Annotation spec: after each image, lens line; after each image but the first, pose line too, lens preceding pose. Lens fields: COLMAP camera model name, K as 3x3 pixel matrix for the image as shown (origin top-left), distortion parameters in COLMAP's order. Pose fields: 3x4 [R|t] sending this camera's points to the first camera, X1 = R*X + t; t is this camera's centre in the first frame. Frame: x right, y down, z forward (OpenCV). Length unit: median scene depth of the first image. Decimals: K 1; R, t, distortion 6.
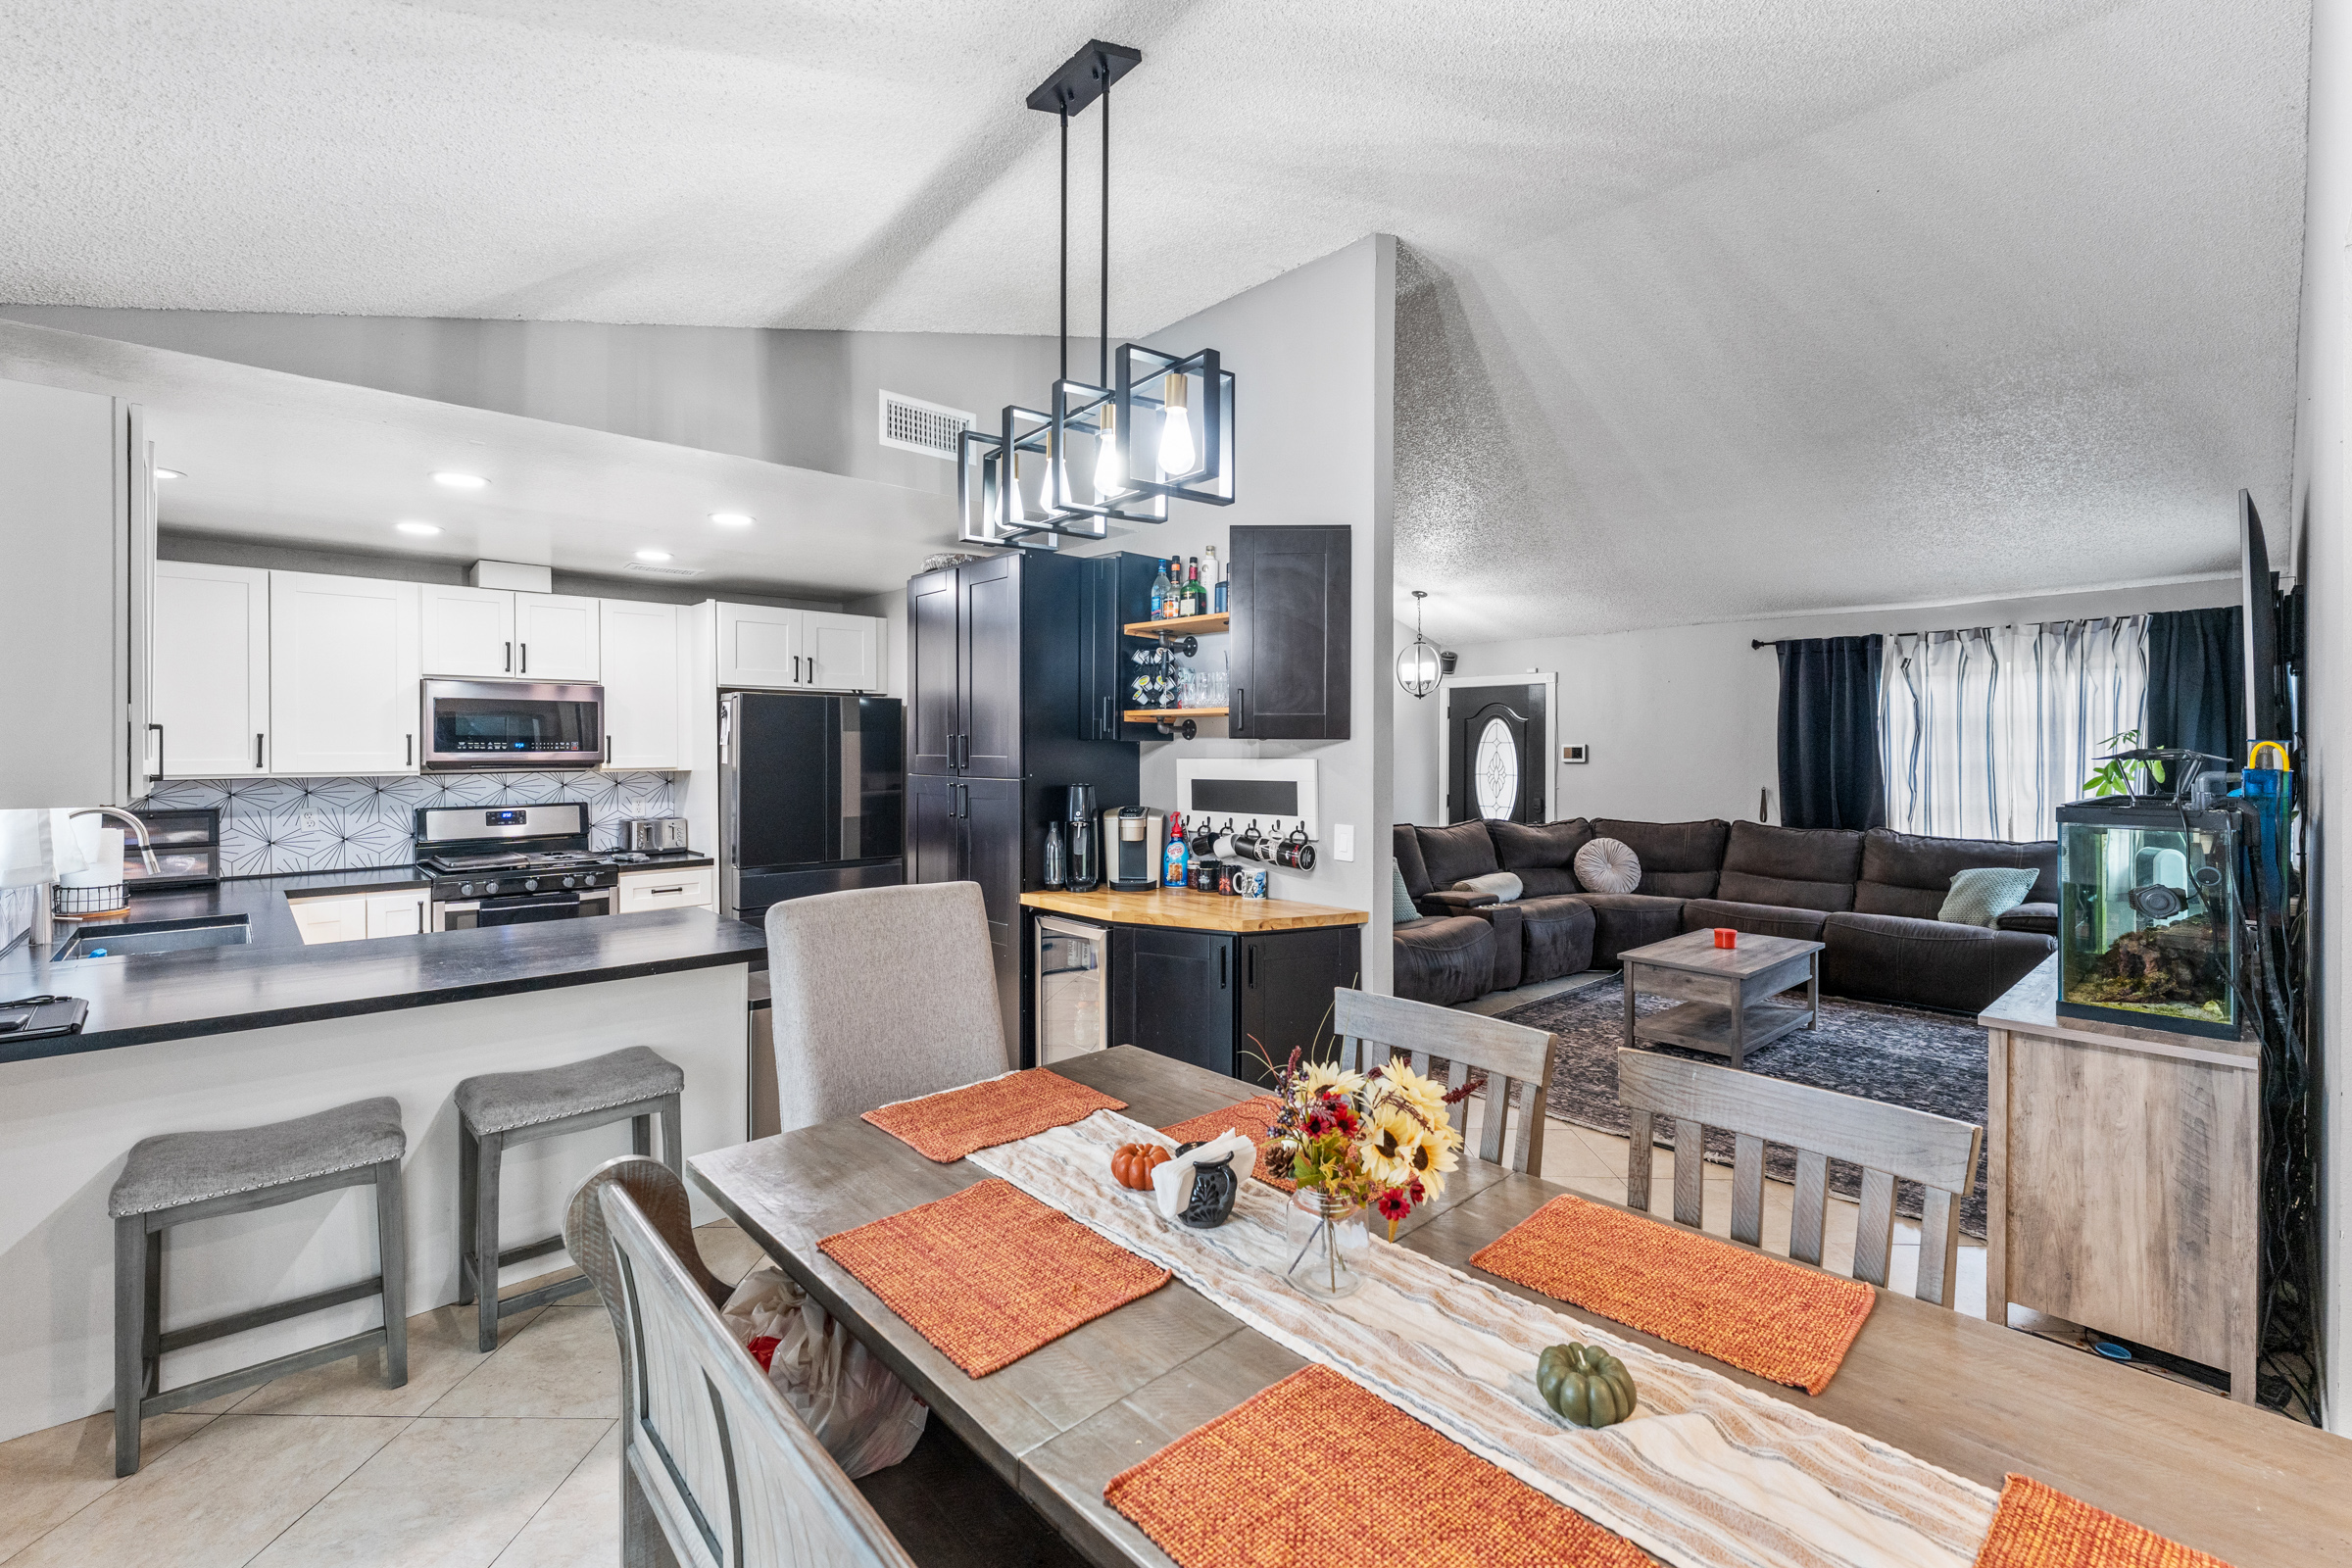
lens RADIAL K [[1011.5, 0, 1173.3], [0, 1011.5, 751.4], [0, 0, 1]] dist [-0.001216, -0.000243]
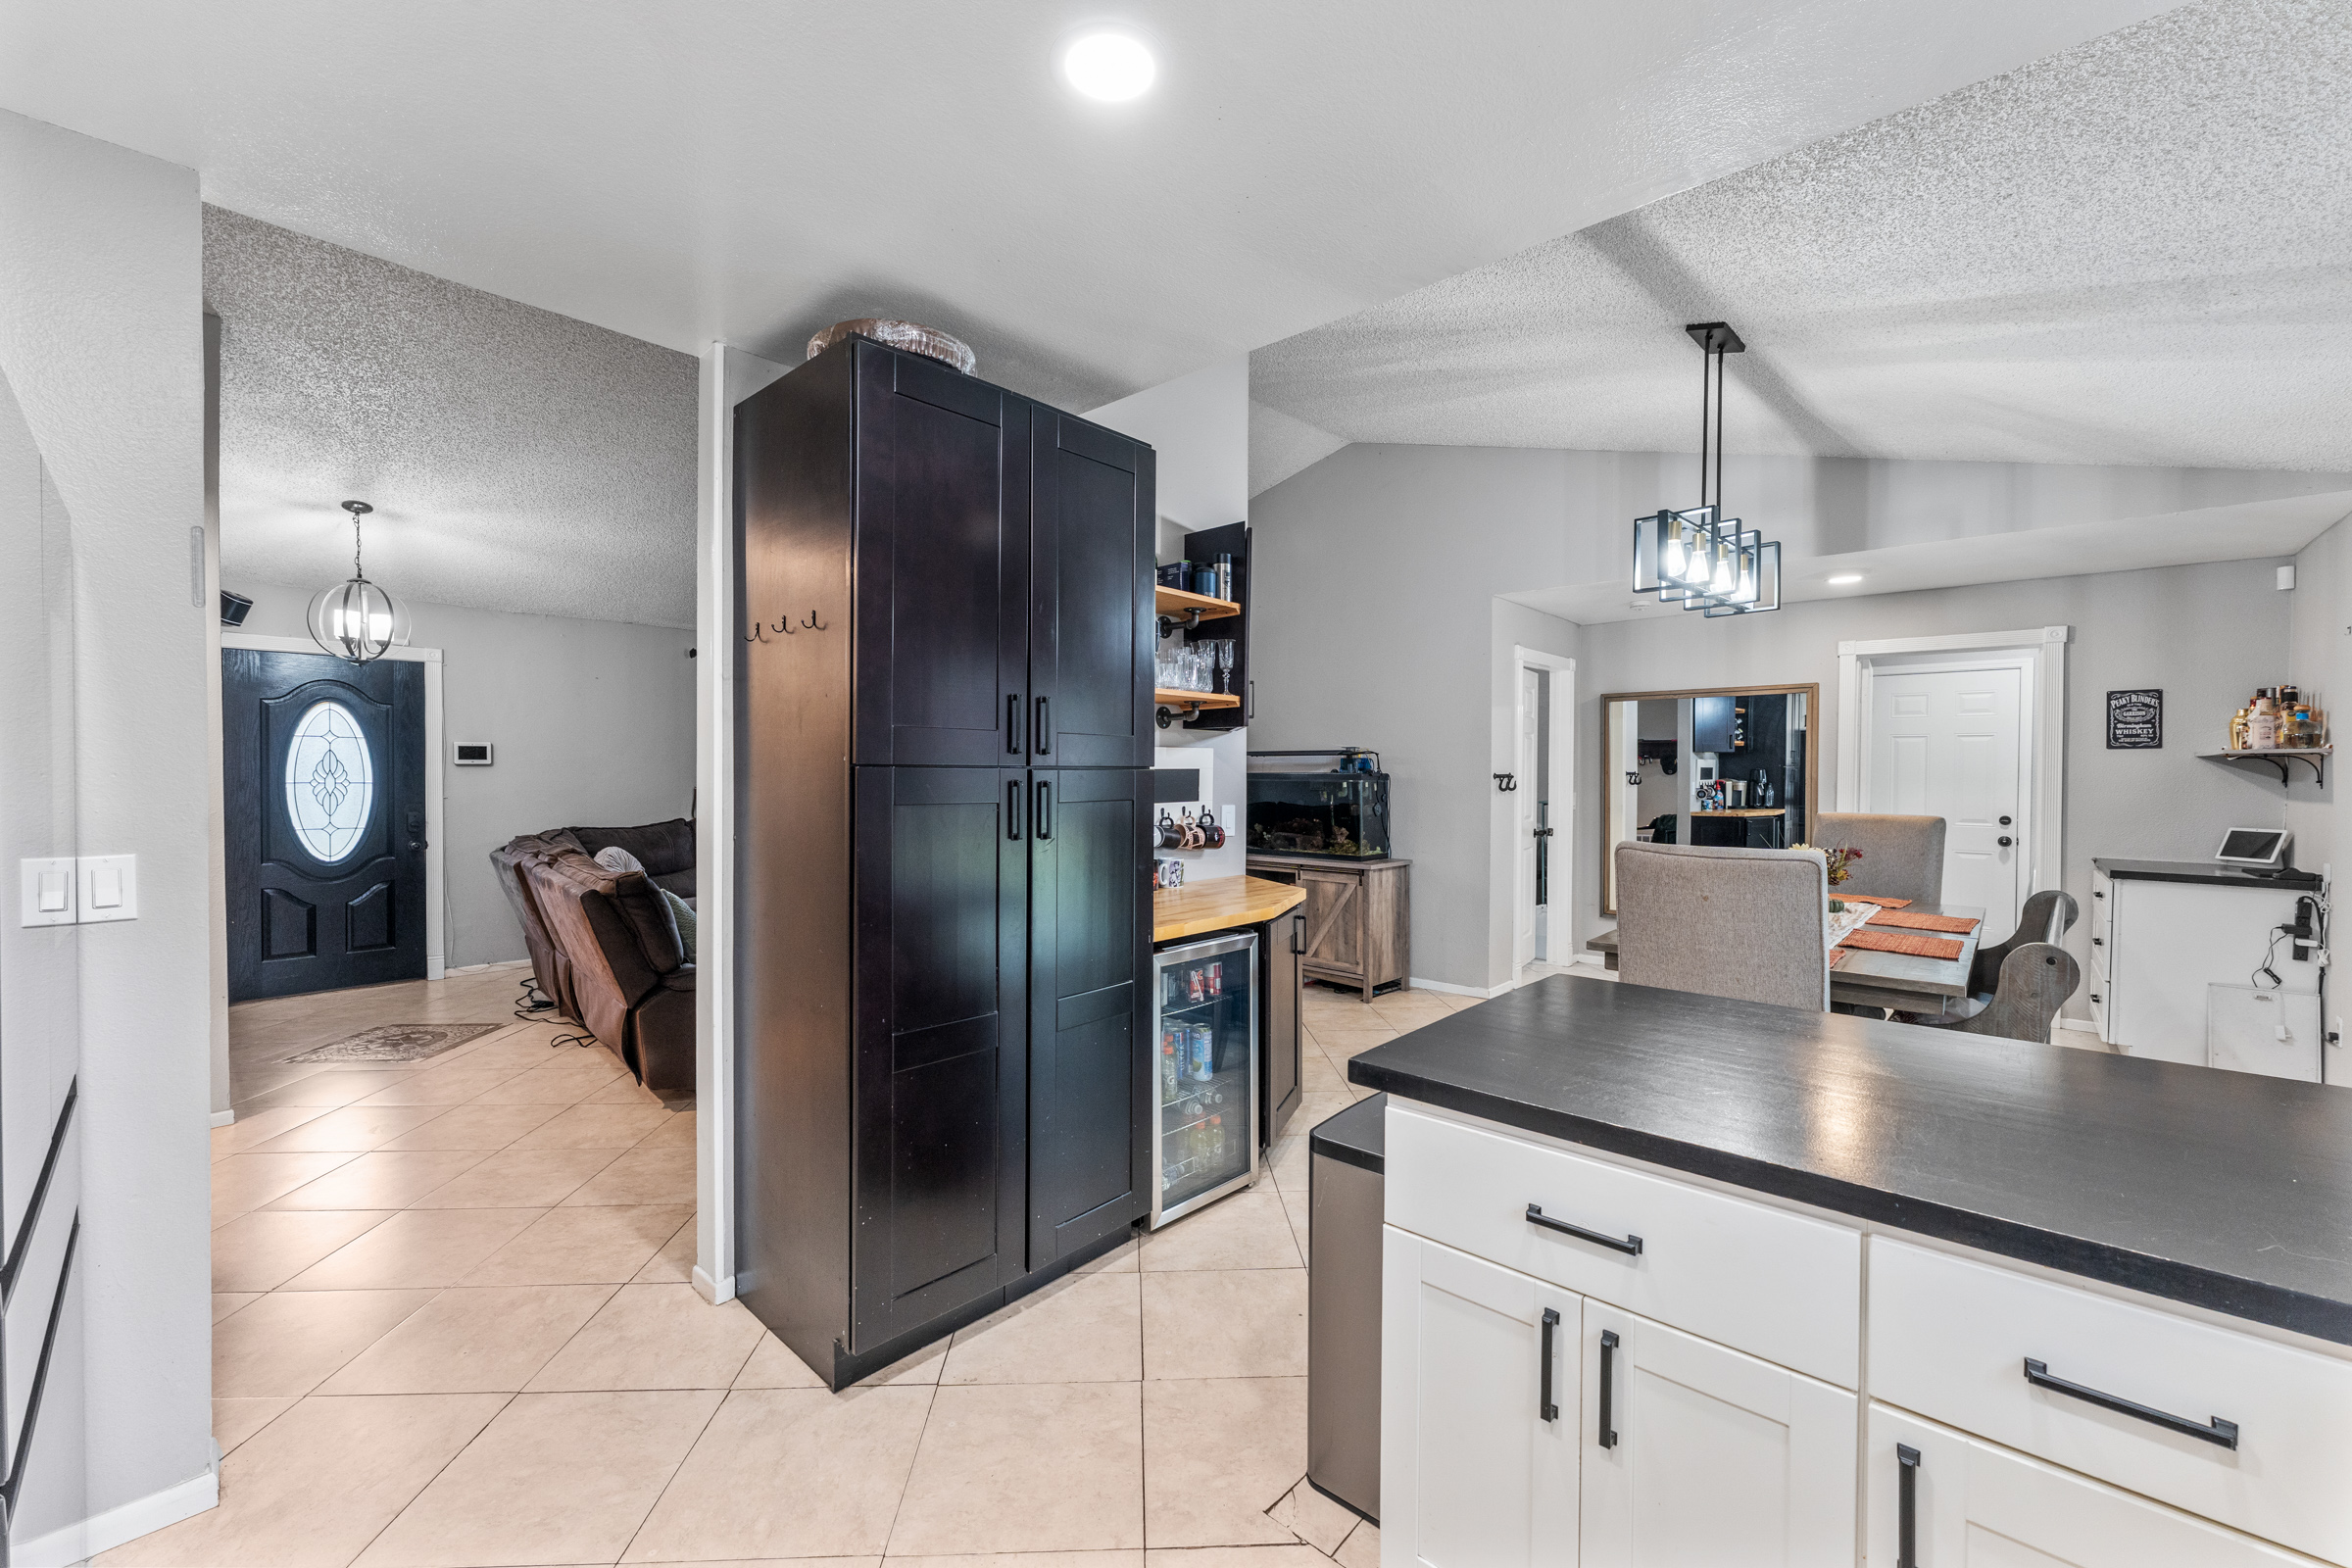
lens RADIAL K [[946.2, 0, 1172.3], [0, 946.2, 757.2], [0, 0, 1]] dist [-0.000197, -0.000551]
pose [[-0.066709, 0.008144, 0.997739, -0.690663], [-0.001157, 0.999965, -0.008240, 0.018567], [-0.997772, -0.001704, -0.066697, 0.845742]]
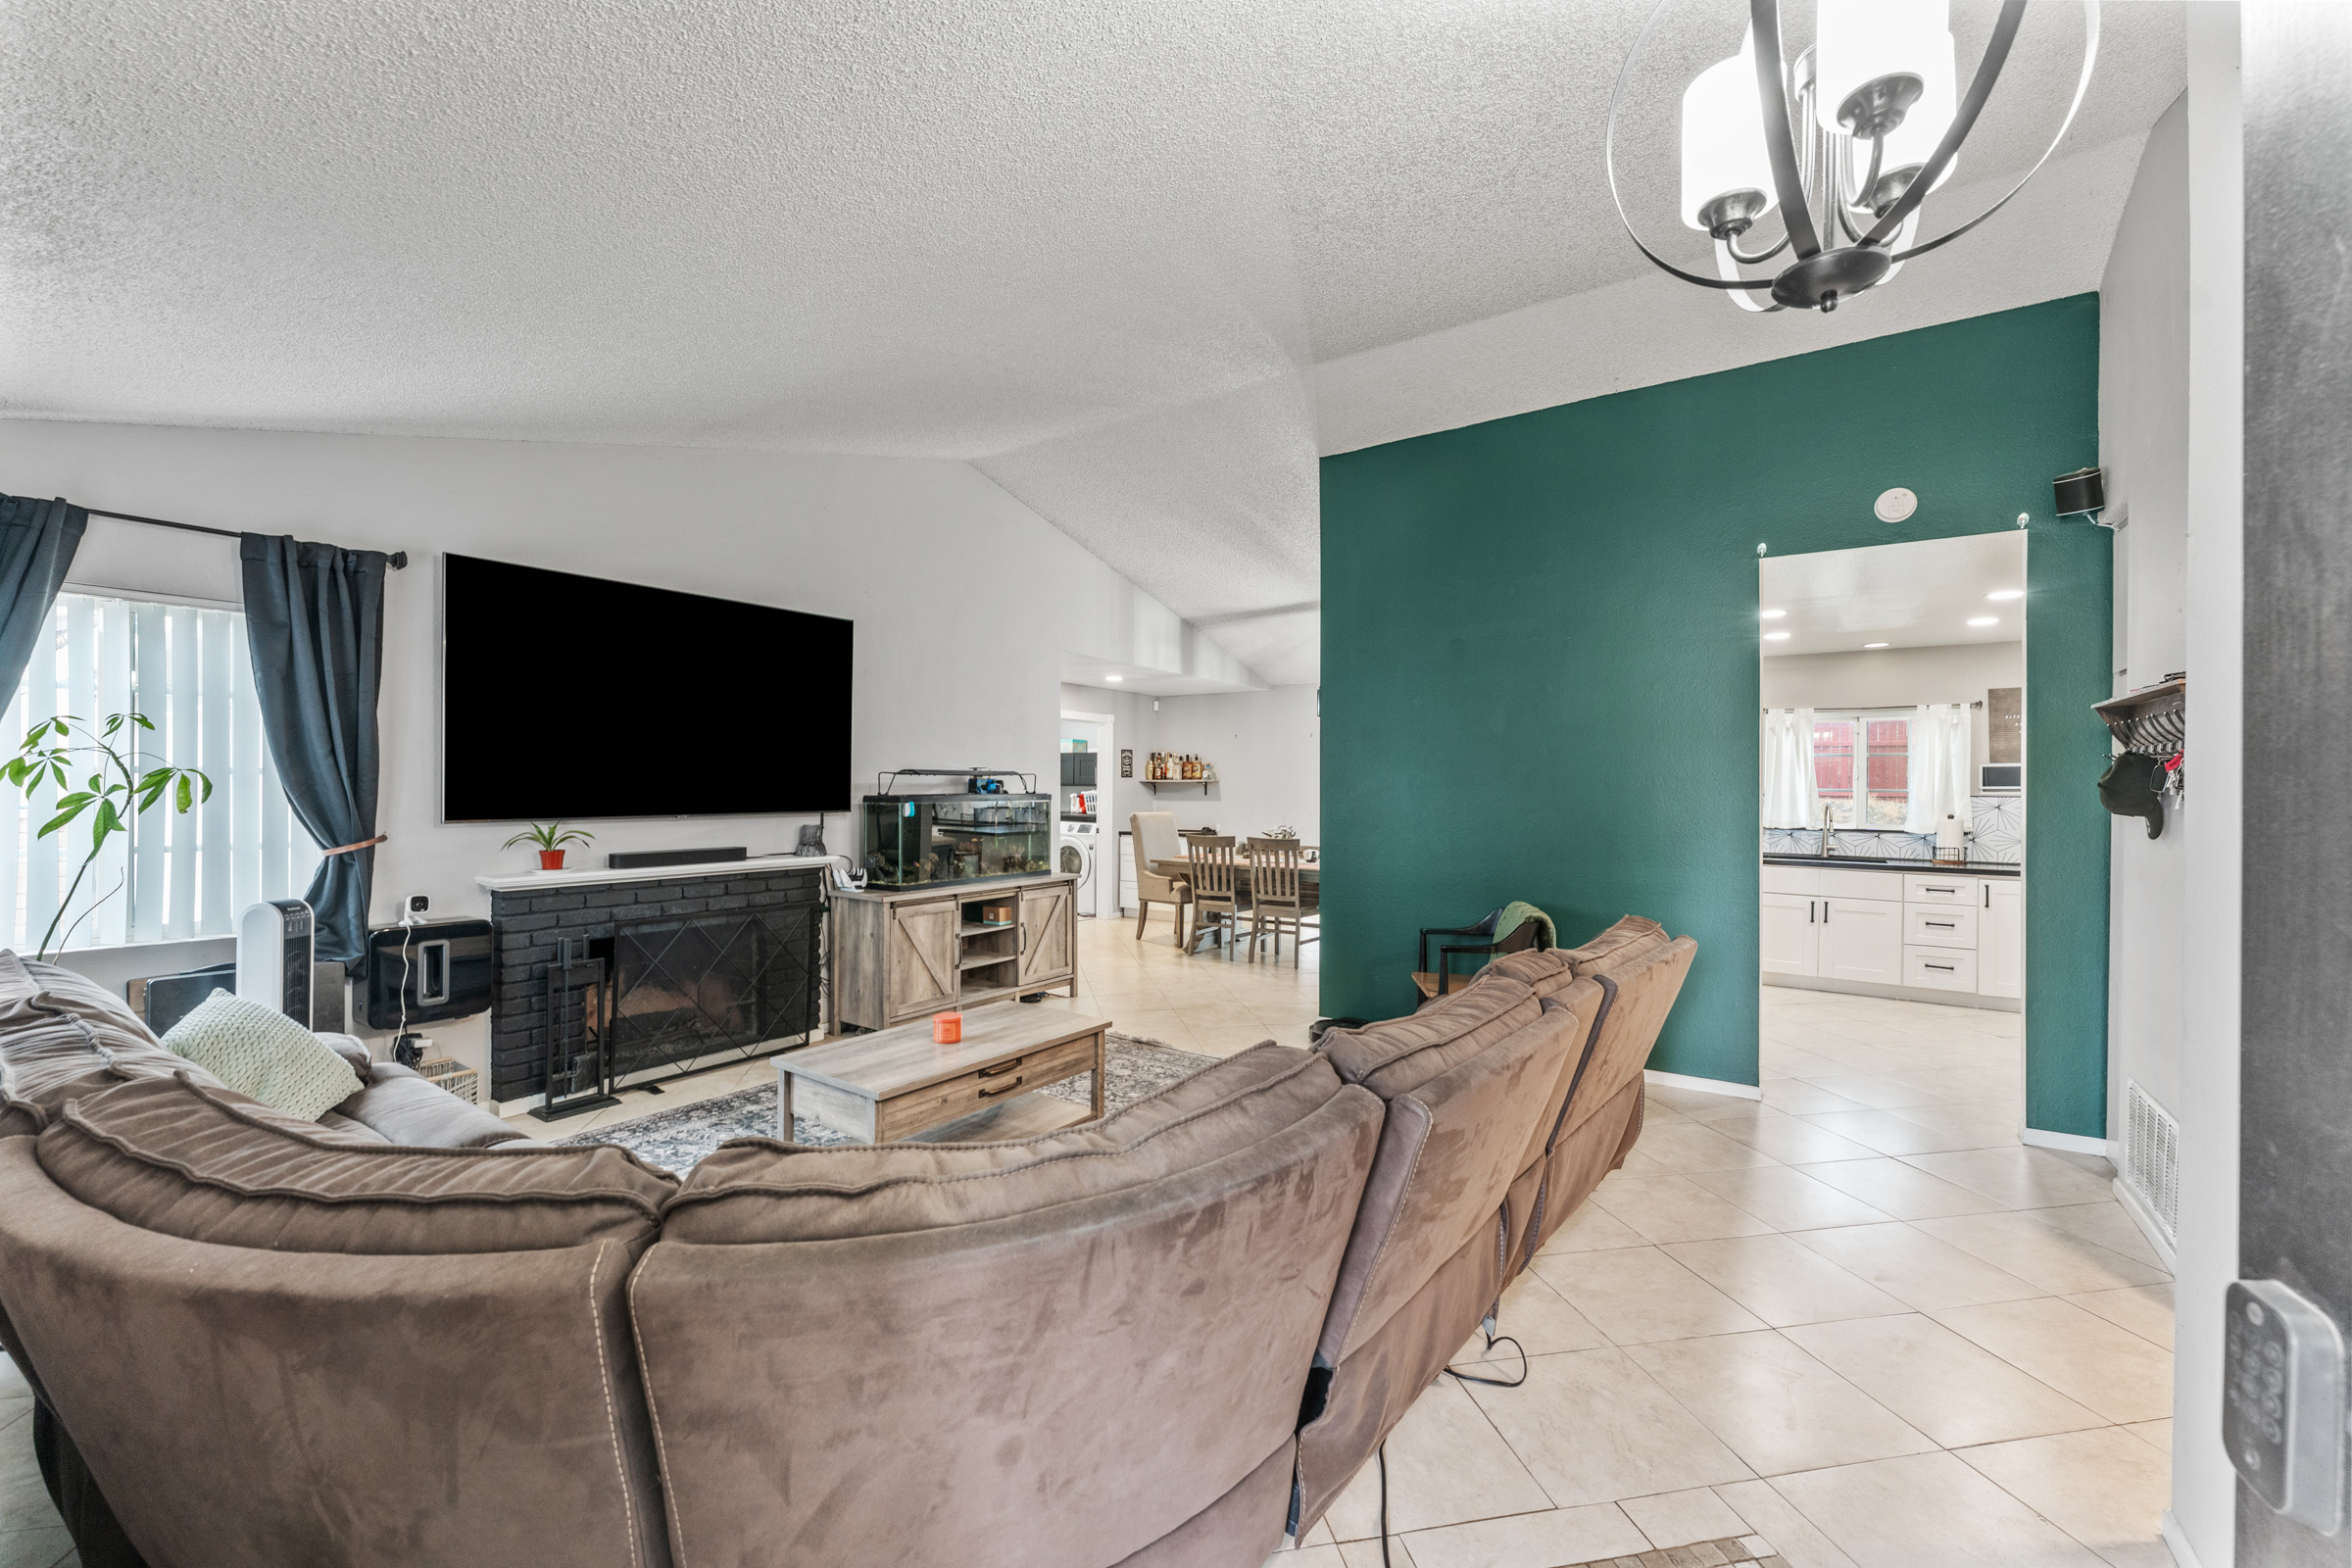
lens RADIAL K [[942.2, 0, 1176.0], [0, 942.2, 784.0], [0, 0, 1]] dist [0.001334, 0.000035]
pose [[-0.975327, -0.006439, -0.220670, 0.582987], [-0.006331, 0.999979, -0.001197, 0.016201], [0.220674, 0.000230, -0.975348, 1.821348]]
